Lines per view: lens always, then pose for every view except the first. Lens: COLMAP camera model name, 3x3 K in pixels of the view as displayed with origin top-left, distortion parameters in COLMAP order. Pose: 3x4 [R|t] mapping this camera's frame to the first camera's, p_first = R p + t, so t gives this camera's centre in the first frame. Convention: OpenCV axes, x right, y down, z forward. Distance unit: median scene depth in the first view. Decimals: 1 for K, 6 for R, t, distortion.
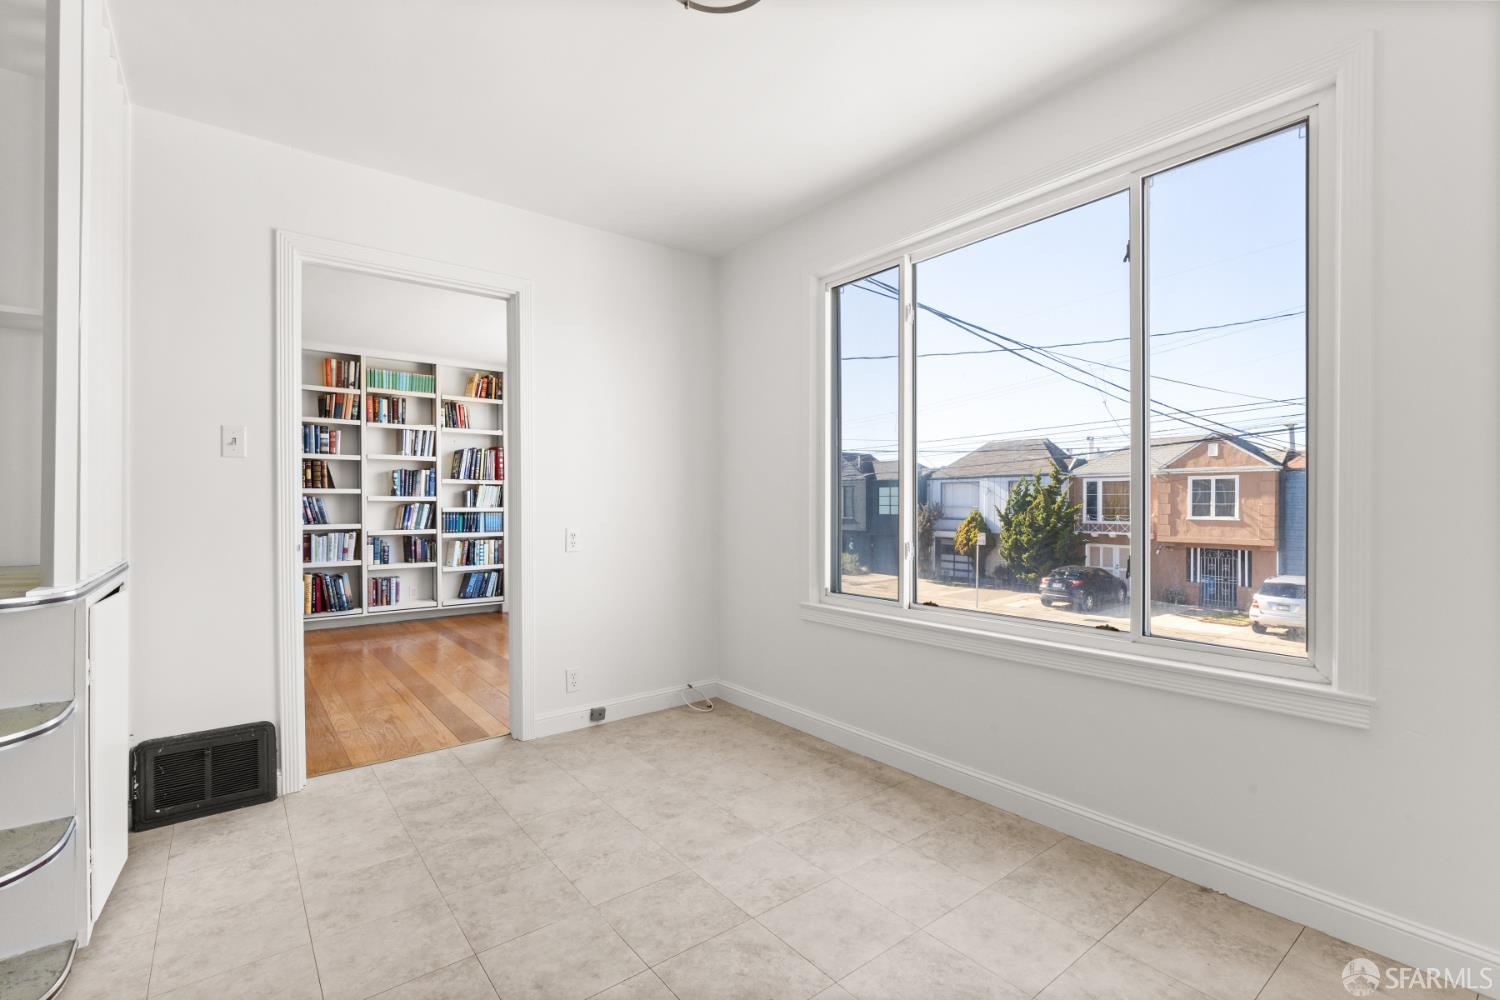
lens RADIAL K [[665.6, 0, 759.3], [0, 665.6, 509.0], [0, 0, 1]] dist [0.003081, 0.000035]
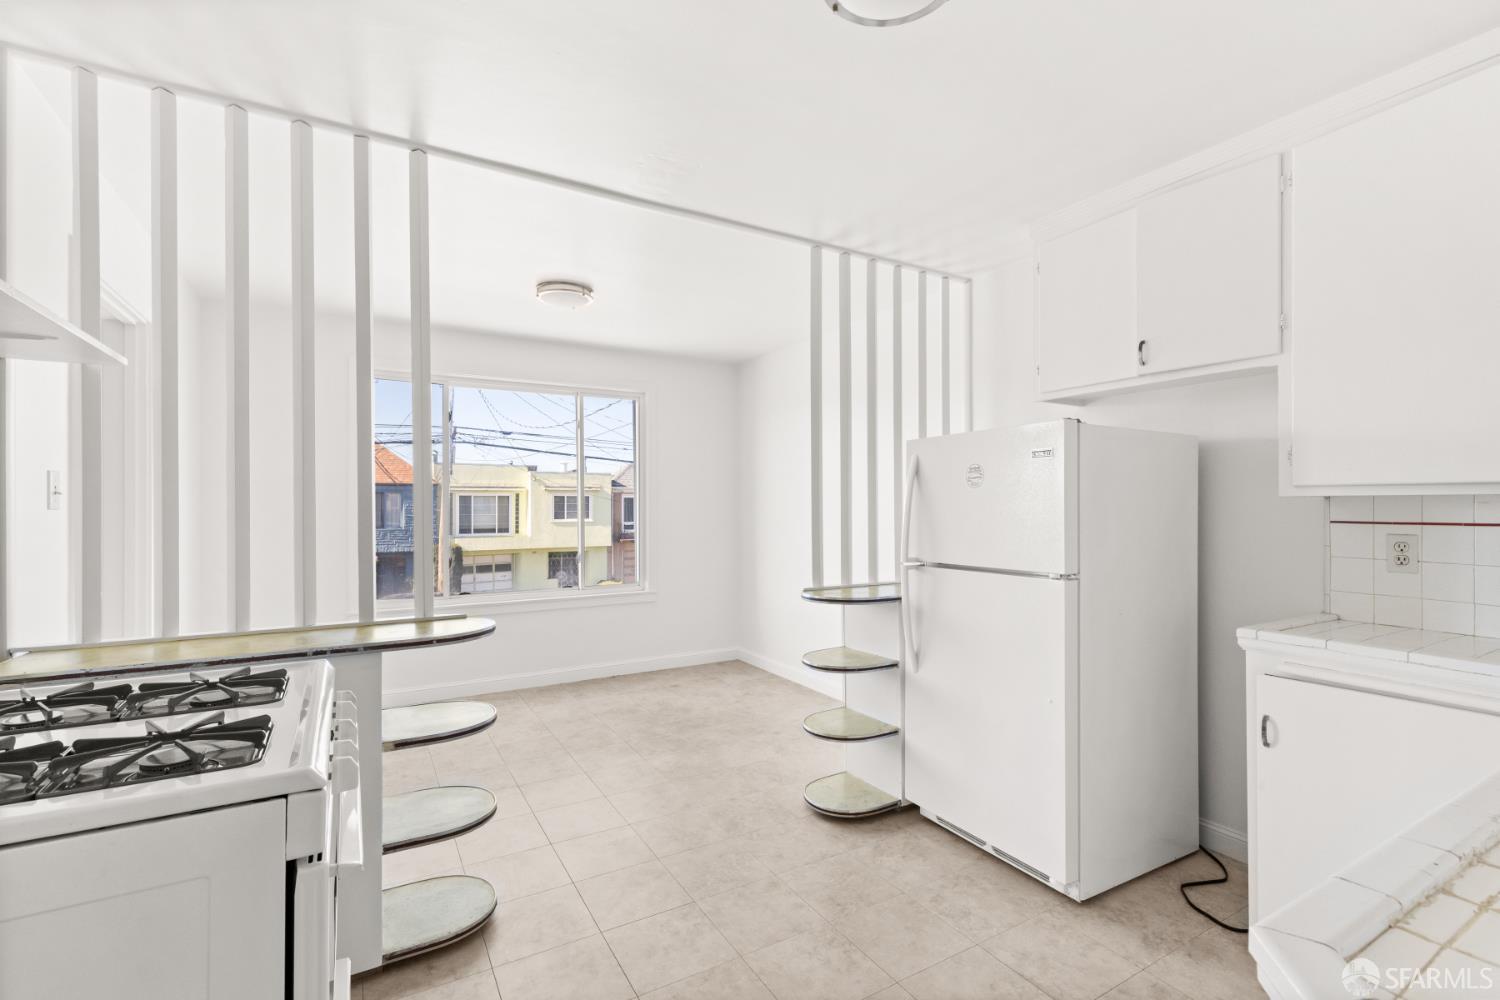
lens RADIAL K [[665.6, 0, 759.3], [0, 665.6, 509.0], [0, 0, 1]] dist [0.003081, 0.000035]
pose [[0.140942, -0.000749, 0.990018, -1.798377], [0.009066, 0.999959, -0.000534, -0.085759], [-0.989976, 0.009051, 0.140943, 0.044763]]
